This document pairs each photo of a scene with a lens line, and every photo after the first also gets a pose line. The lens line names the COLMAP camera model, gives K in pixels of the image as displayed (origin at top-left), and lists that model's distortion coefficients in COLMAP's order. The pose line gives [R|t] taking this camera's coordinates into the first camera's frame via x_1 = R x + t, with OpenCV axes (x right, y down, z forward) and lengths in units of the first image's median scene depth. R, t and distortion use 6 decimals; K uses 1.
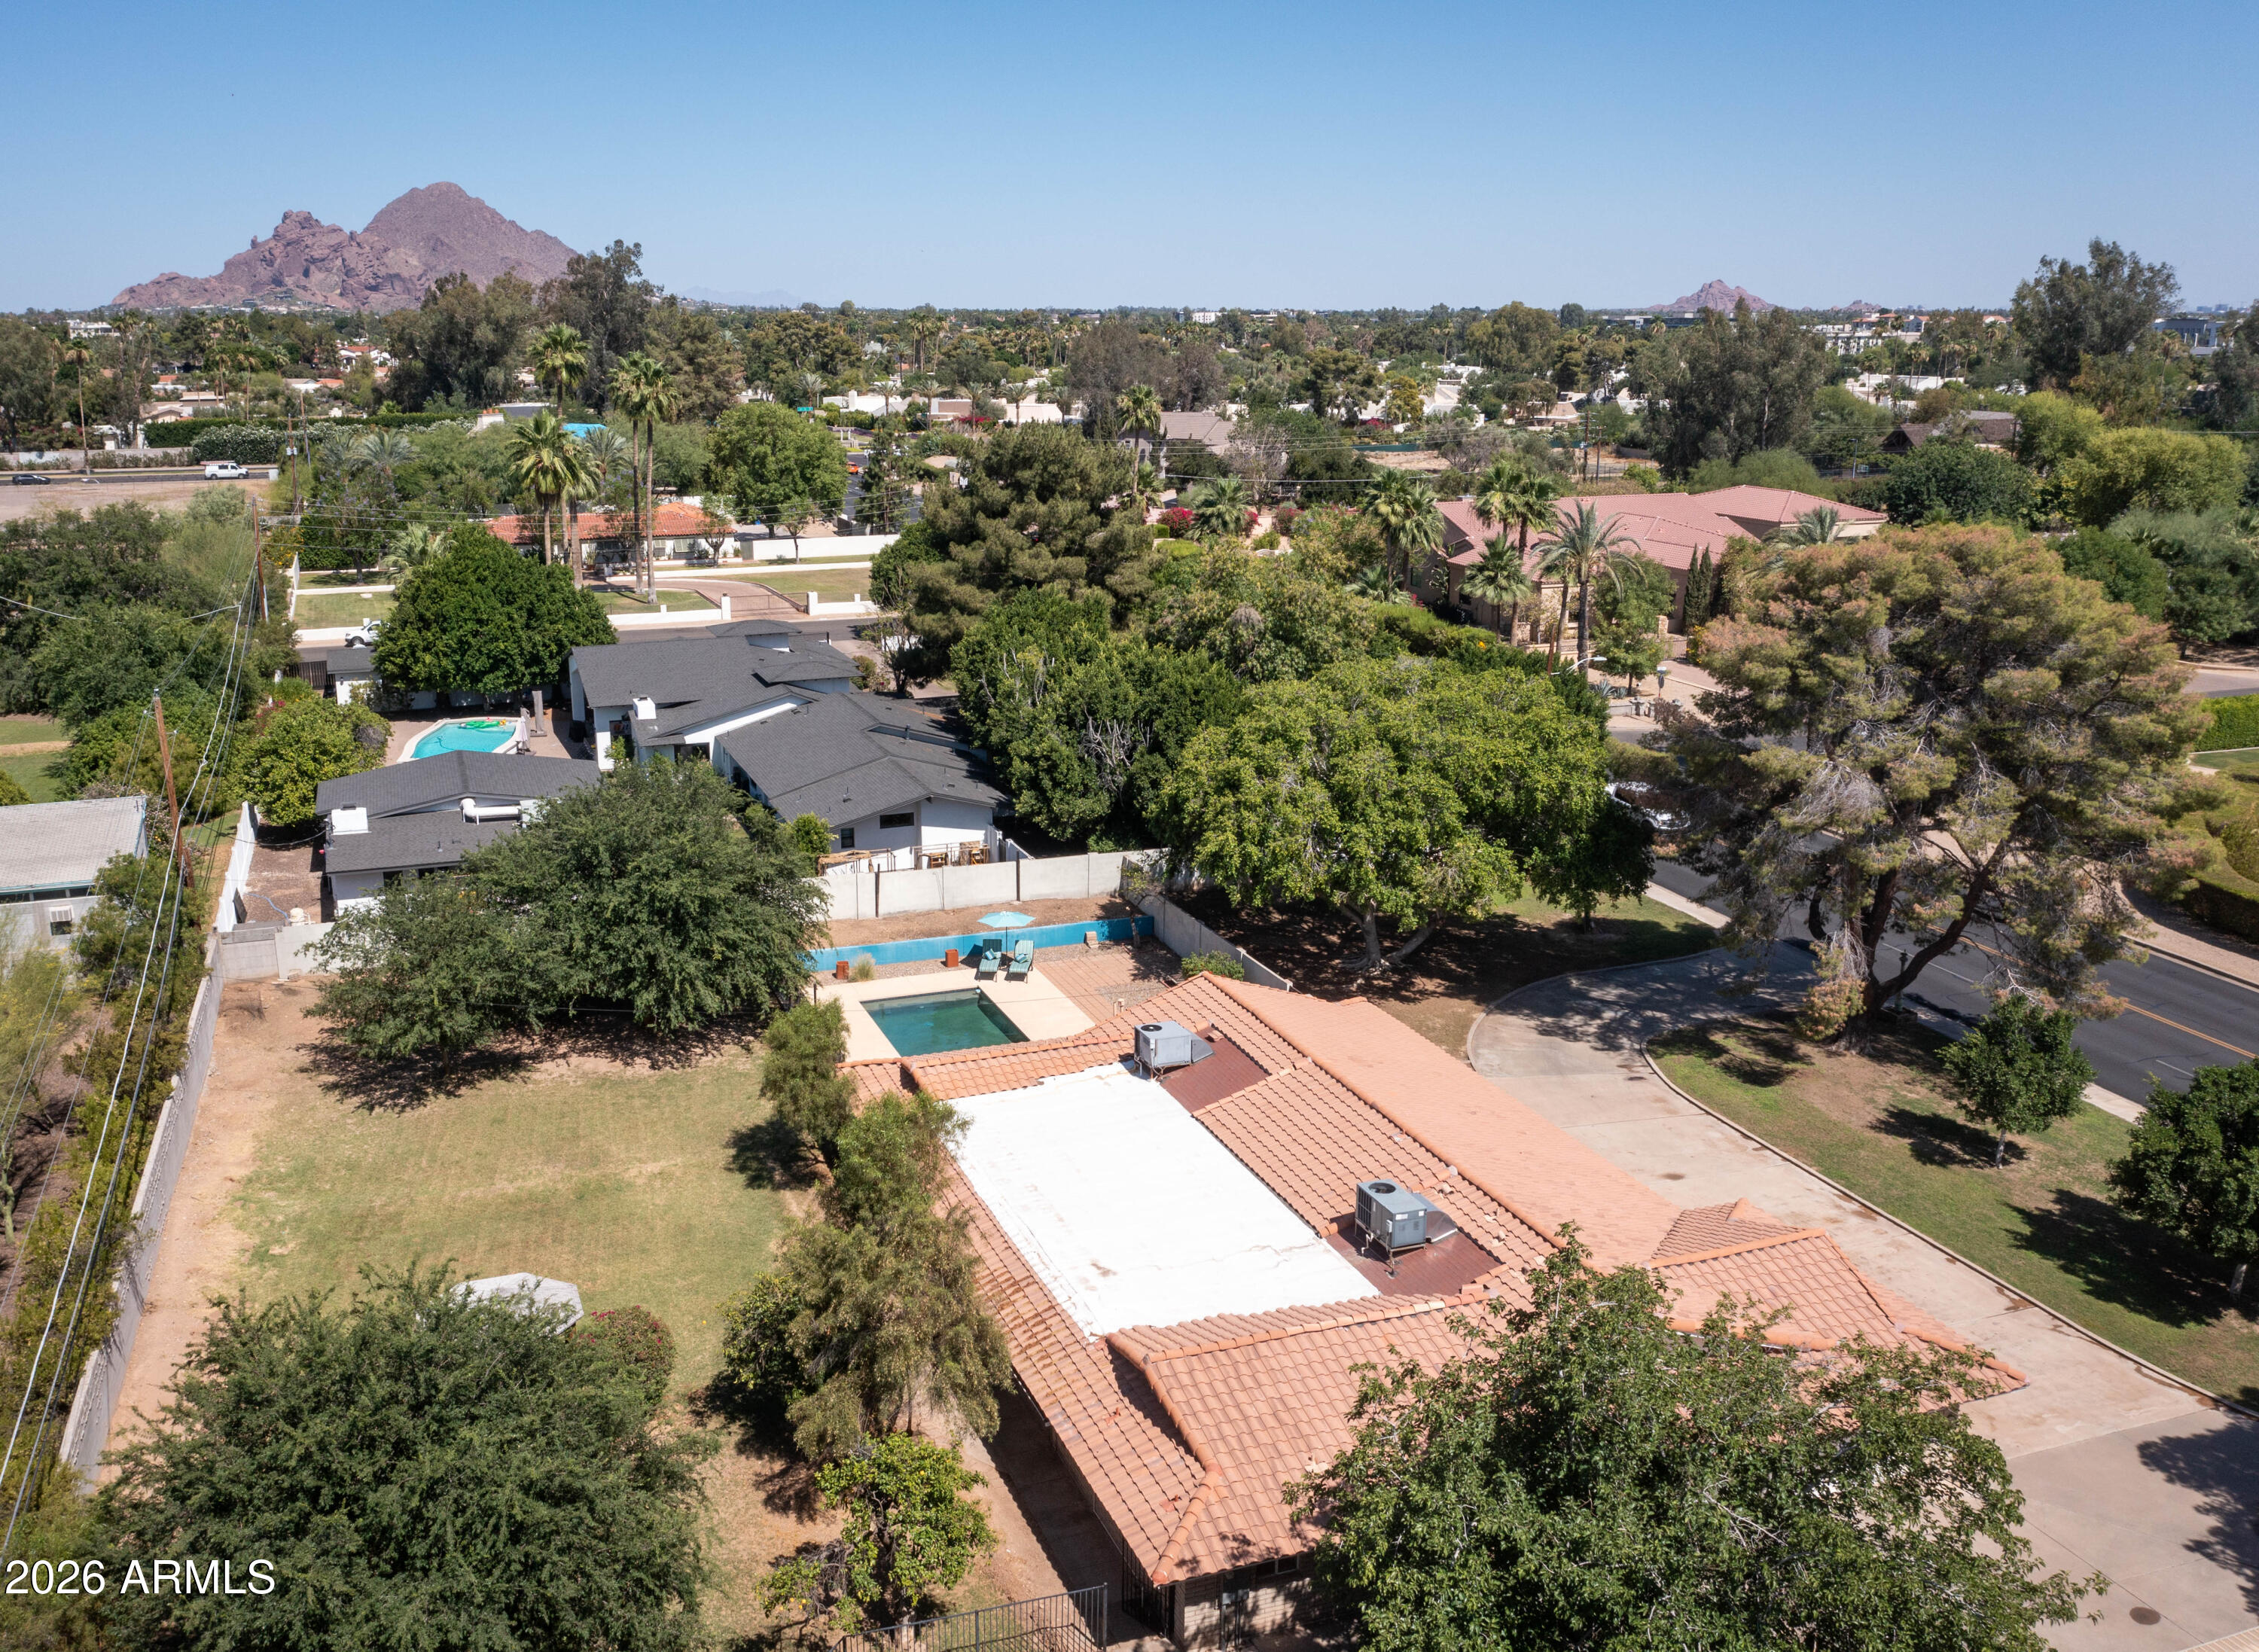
lens RADIAL K [[1961.5, 0, 1024.4], [0, 1961.5, 818.6], [0, 0, 1]] dist [-0.018547, -0.010478]
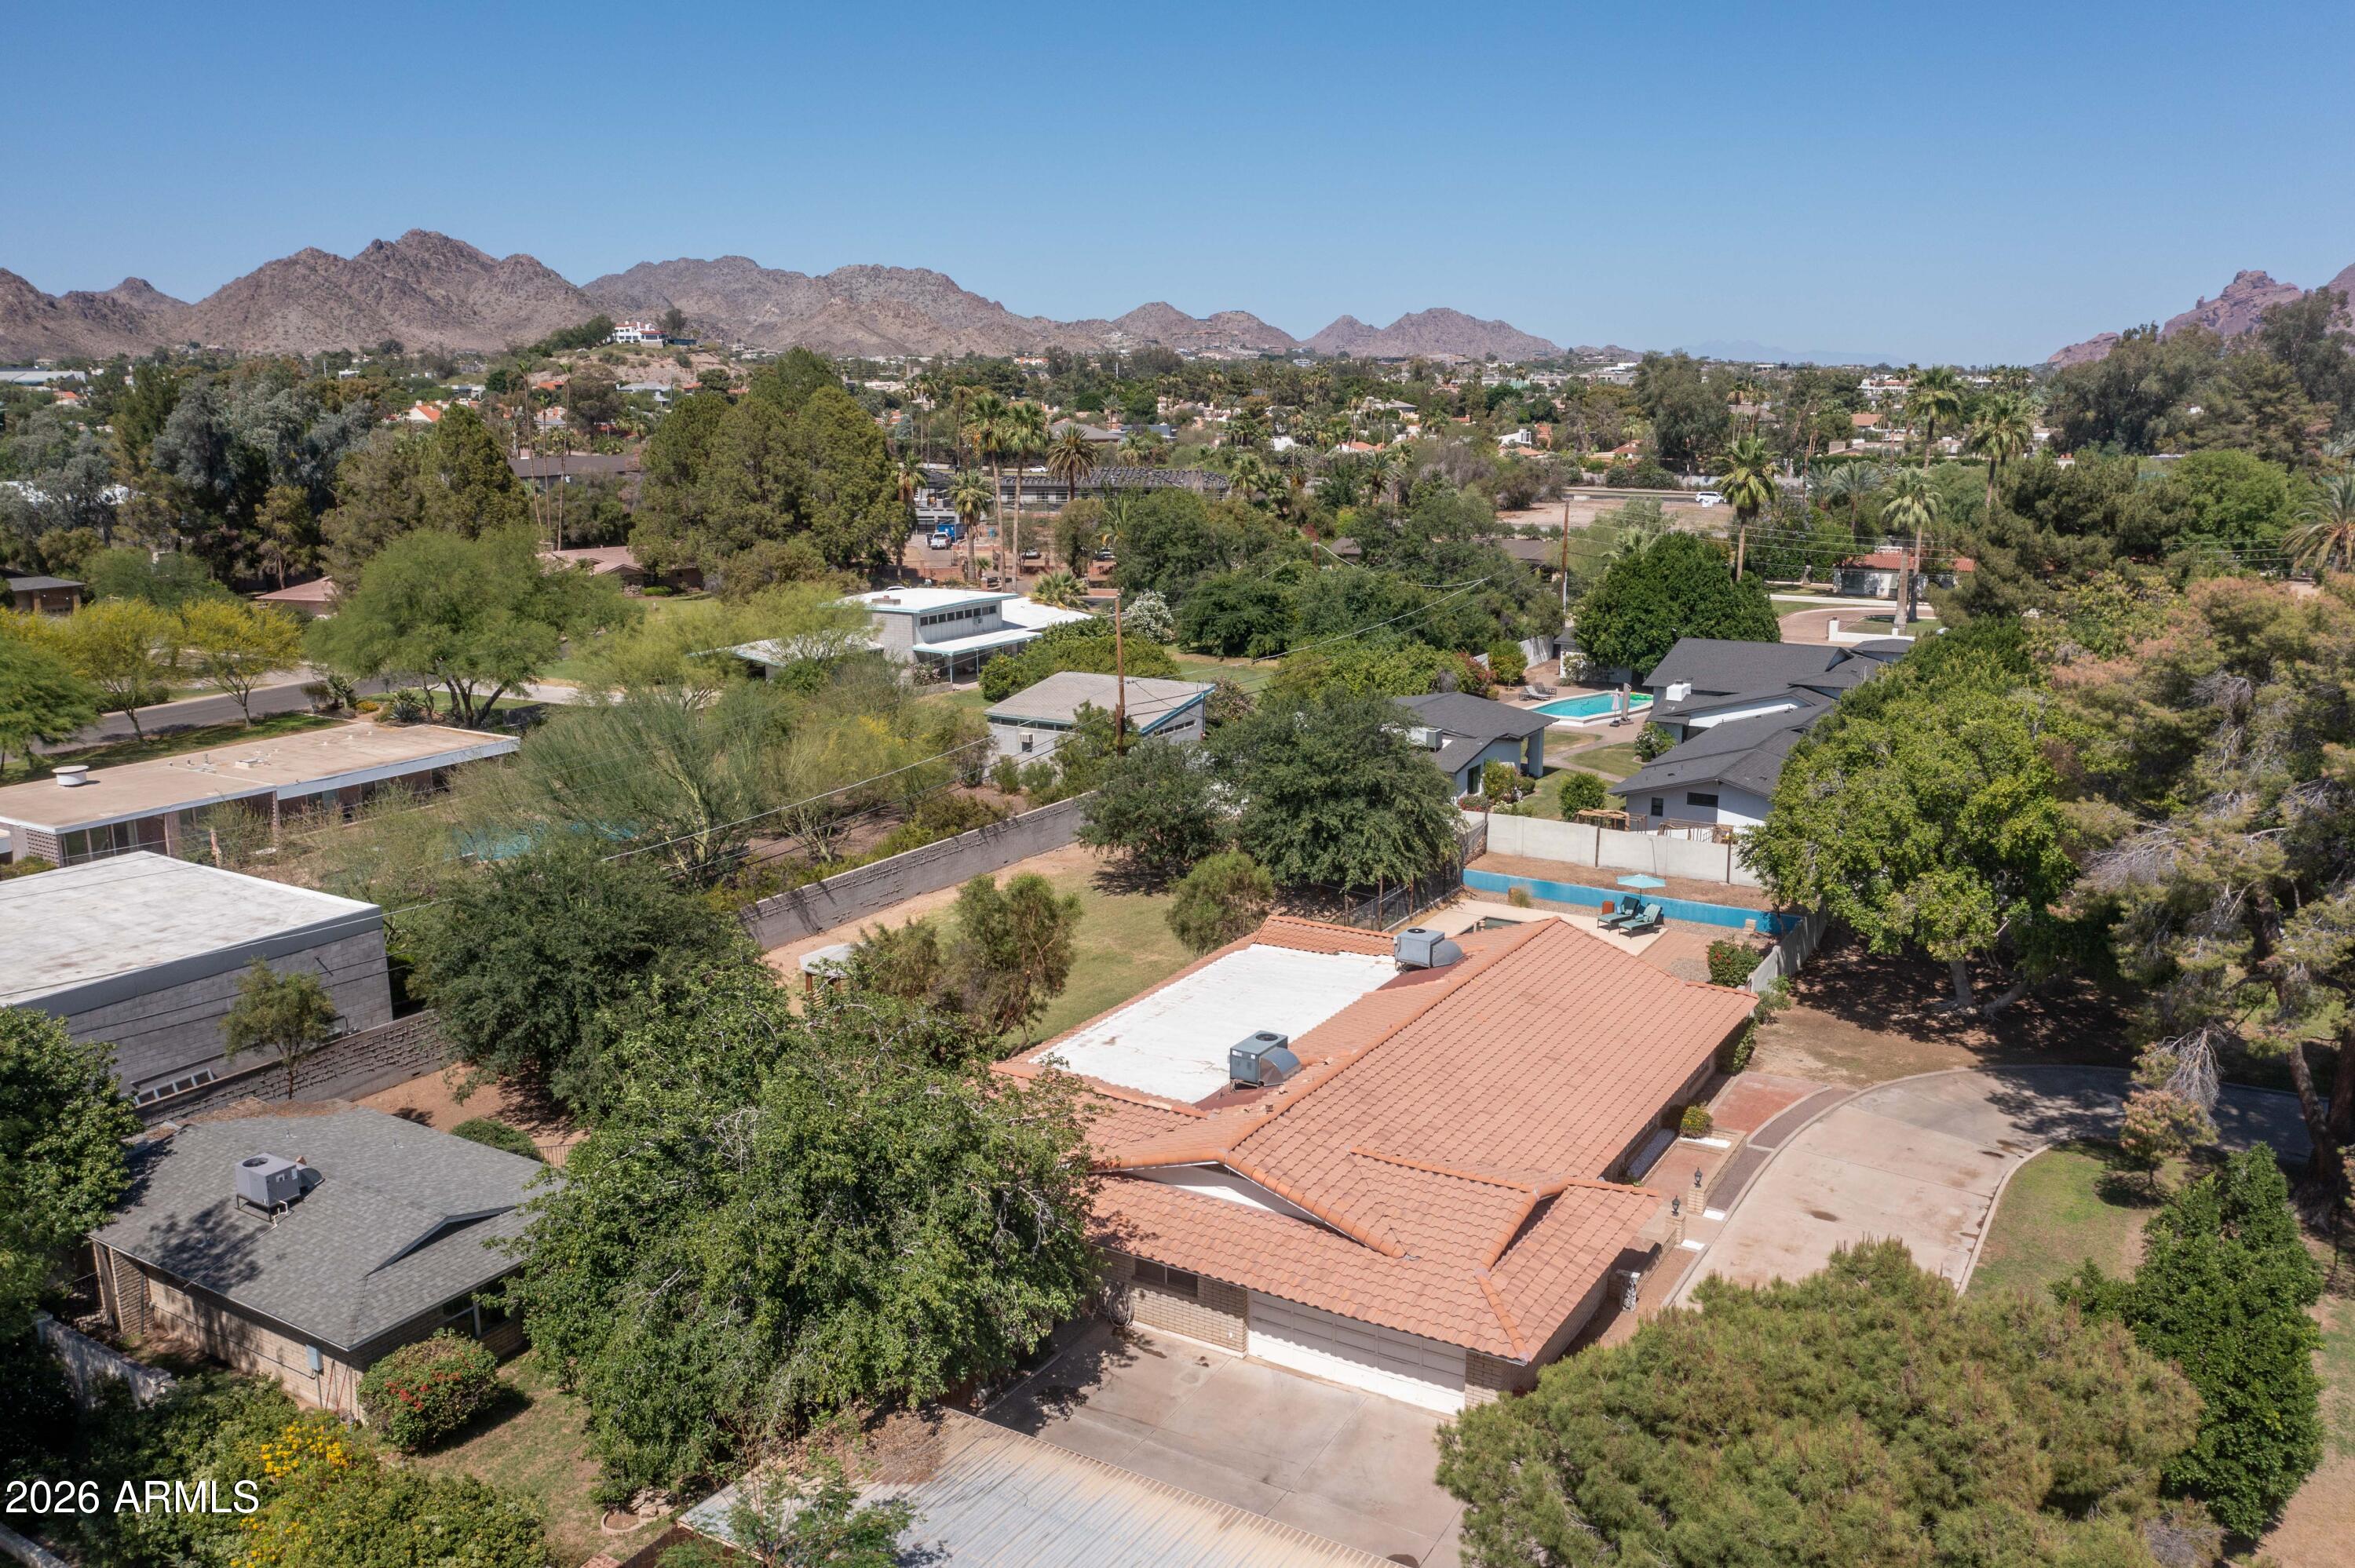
lens RADIAL K [[1864.8, 0, 1176.7], [0, 1864.8, 775.3], [0, 0, 1]] dist [-0.032818, 0.017004]
pose [[0.644876, 0.162457, -0.746822, 0.540929], [-0.191573, 0.980312, 0.047827, -0.006392], [0.739889, 0.112228, 0.663302, 0.105112]]
